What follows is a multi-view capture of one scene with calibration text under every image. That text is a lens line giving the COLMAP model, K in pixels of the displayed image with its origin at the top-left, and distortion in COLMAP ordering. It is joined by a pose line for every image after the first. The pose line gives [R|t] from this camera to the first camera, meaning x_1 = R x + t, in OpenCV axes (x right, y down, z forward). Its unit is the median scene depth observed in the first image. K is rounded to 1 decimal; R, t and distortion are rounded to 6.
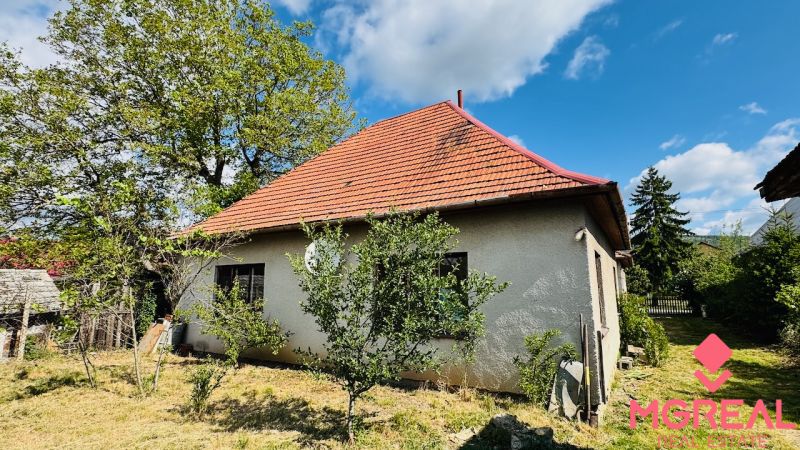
lens RADIAL K [[365.1, 0, 400.0], [0, 365.1, 225.0], [0, 0, 1]] dist [0.000576, 0.000056]
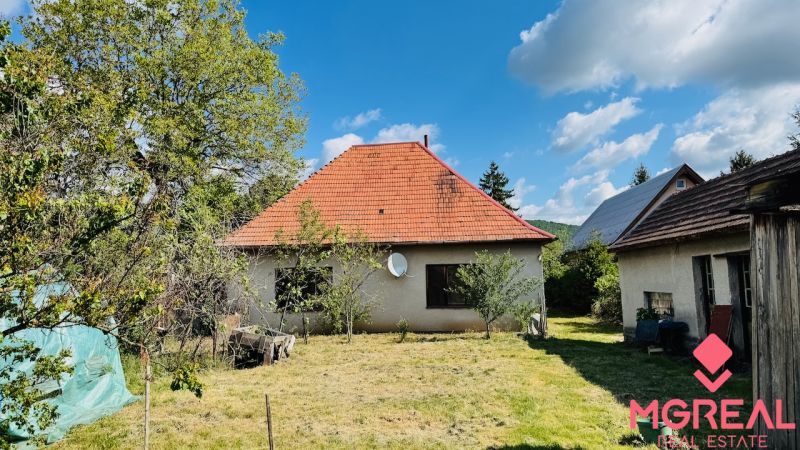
lens RADIAL K [[540.9, 0, 400.0], [0, 540.9, 225.0], [0, 0, 1]] dist [0.000413, 0.000032]
pose [[0.875703, 0.027586, 0.482061, -0.289822], [-0.058913, 0.997012, 0.049965, -0.044911], [-0.479242, -0.072154, 0.874712, -0.236610]]
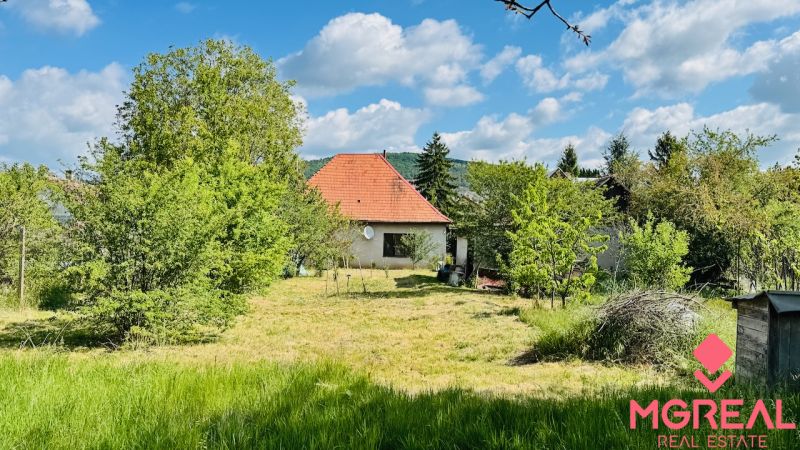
lens RADIAL K [[808.5, 0, 400.0], [0, 808.5, 225.0], [0, 0, 1]] dist [0.208791, -0.439688]
pose [[0.815693, 0.020206, 0.578132, -0.831687], [-0.108959, 0.986869, 0.119240, -0.172866], [-0.568131, -0.160256, 0.807184, -0.980702]]
